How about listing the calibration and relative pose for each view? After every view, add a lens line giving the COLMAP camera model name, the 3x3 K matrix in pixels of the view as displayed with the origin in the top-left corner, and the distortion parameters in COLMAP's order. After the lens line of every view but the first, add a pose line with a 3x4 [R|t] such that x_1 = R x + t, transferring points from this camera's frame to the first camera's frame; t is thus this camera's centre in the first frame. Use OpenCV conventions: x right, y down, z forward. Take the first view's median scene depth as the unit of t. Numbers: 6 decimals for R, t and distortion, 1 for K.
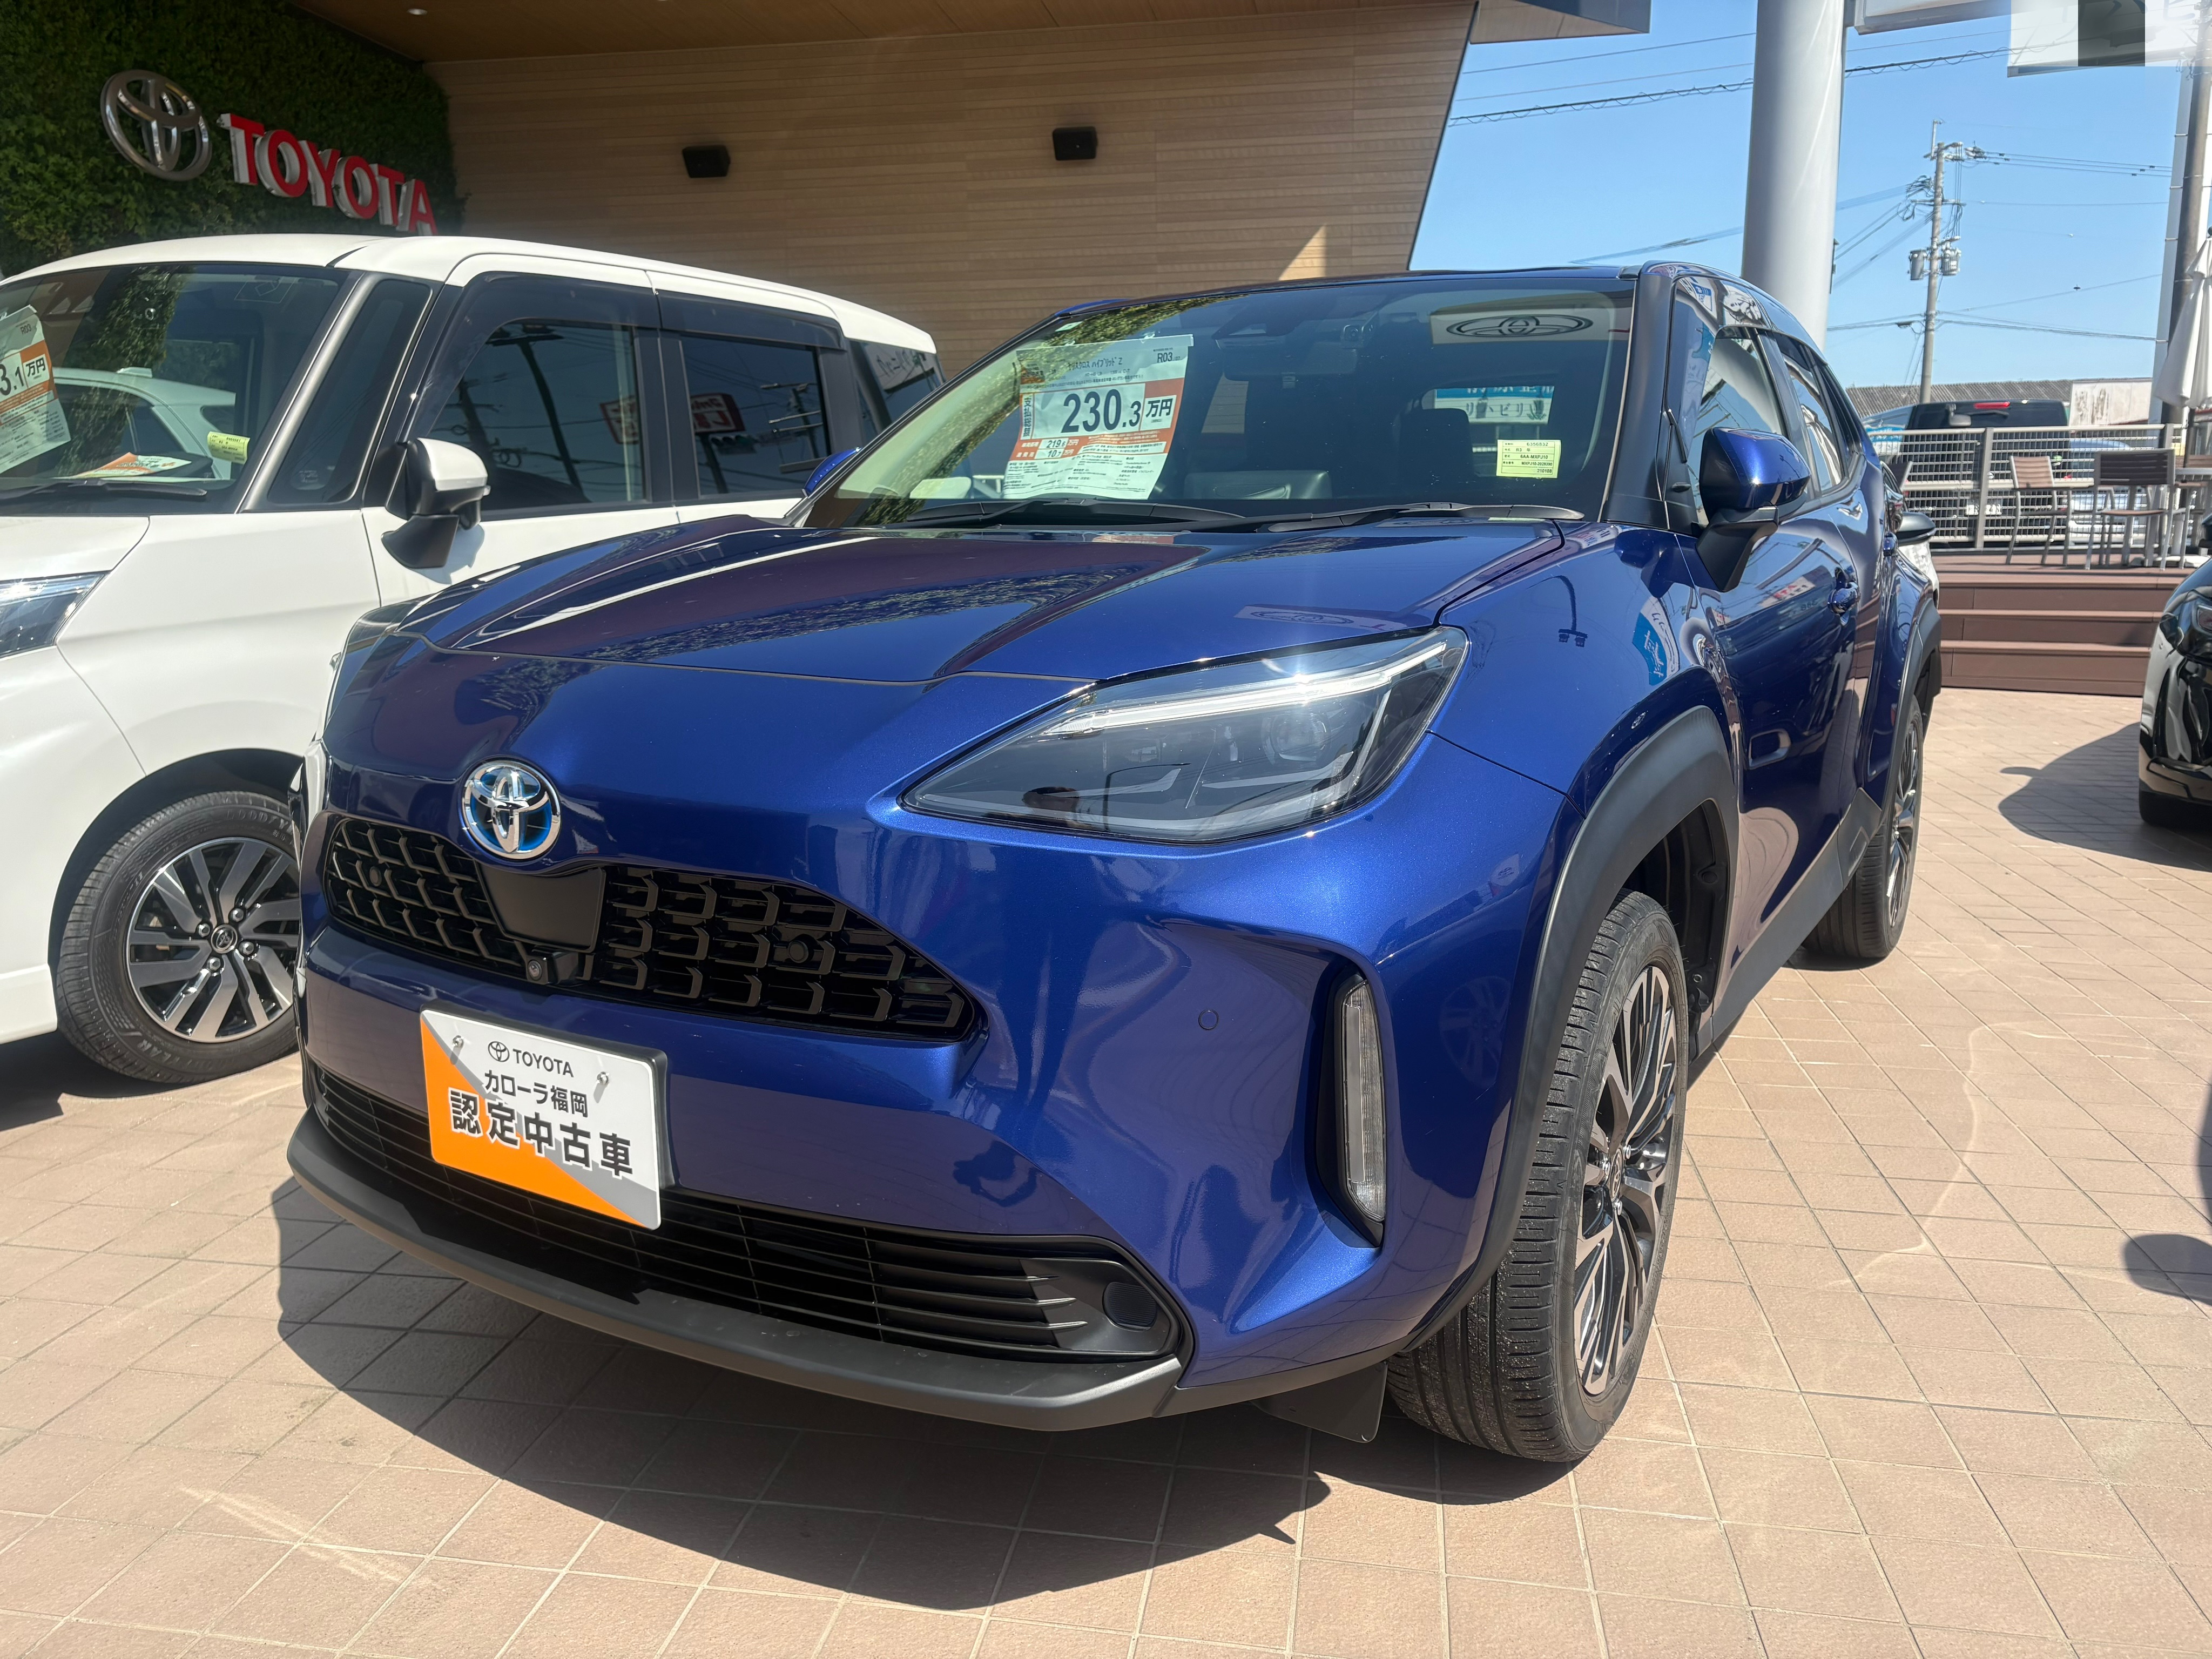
lens RADIAL K [[1683.0, 0, 1106.0], [0, 1683.0, 829.5], [0, 0, 1]] dist [0.071014, -0.067797]
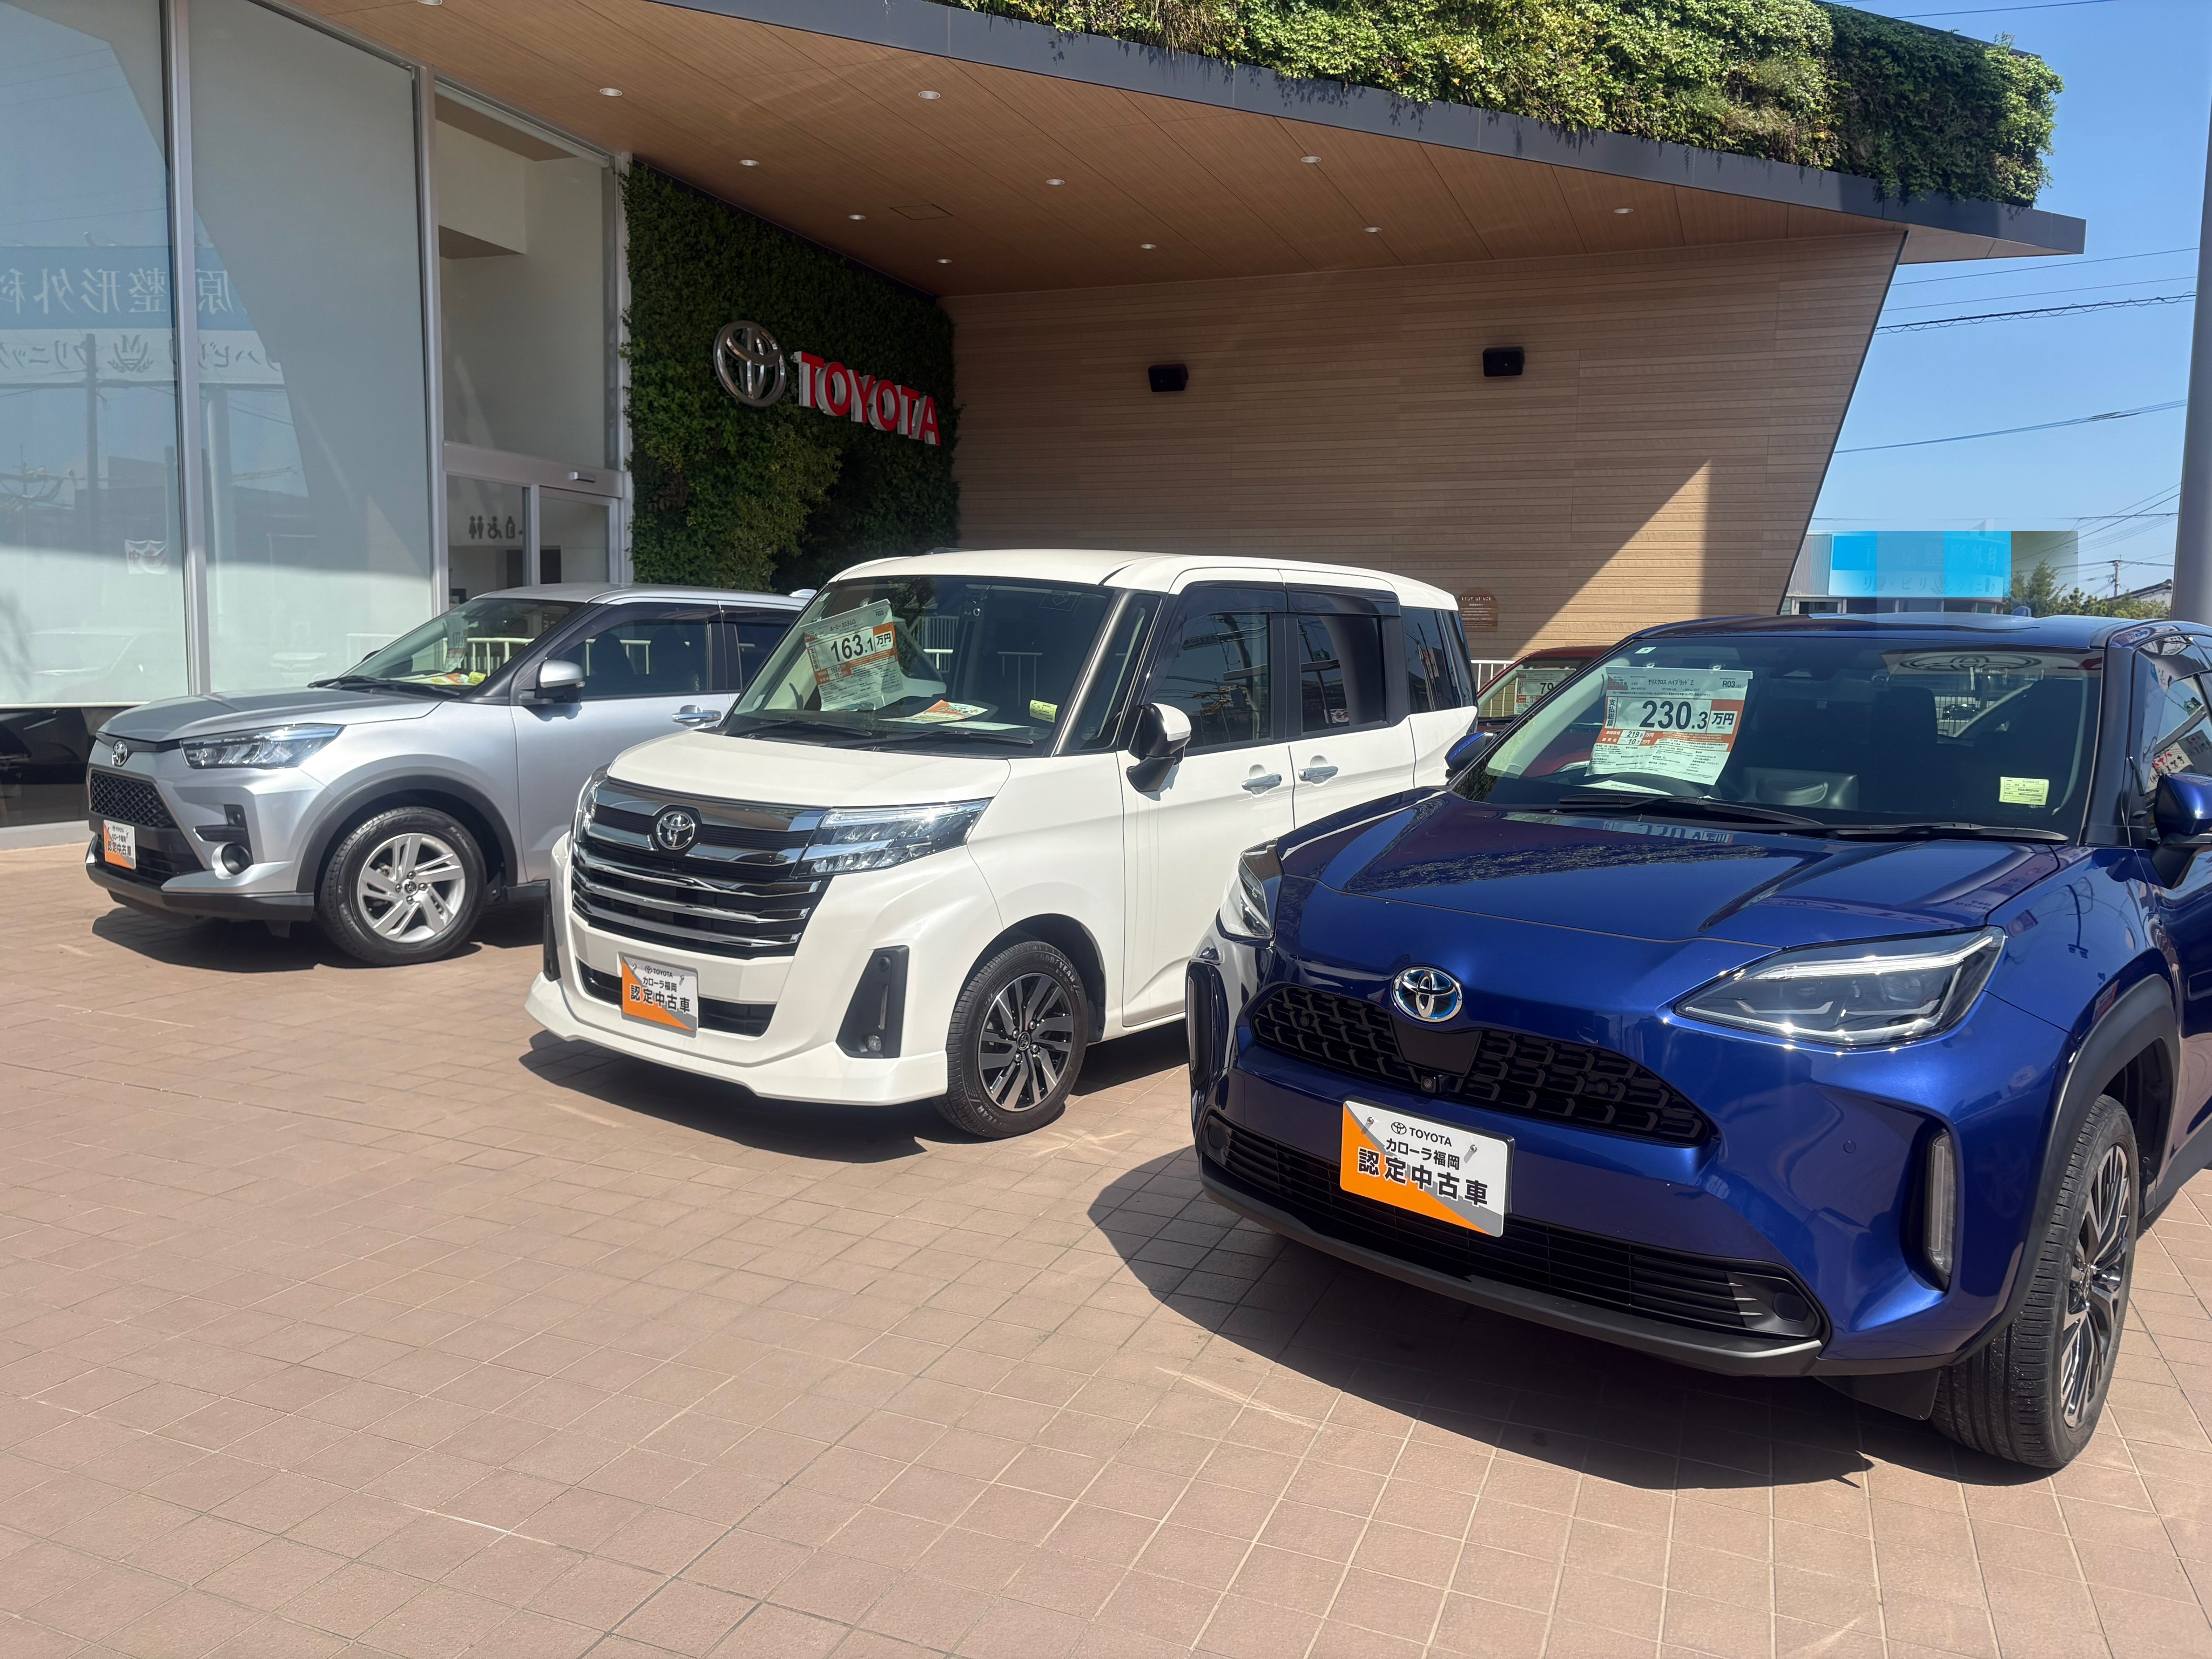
lens RADIAL K [[1683.0, 0, 1106.0], [0, 1683.0, 829.5], [0, 0, 1]] dist [0.071014, -0.067797]
pose [[0.979004, 0.053407, -0.196718, -0.221983], [-0.069347, 0.994766, -0.075046, -0.018288], [0.191681, 0.087112, 0.977584, -0.556968]]
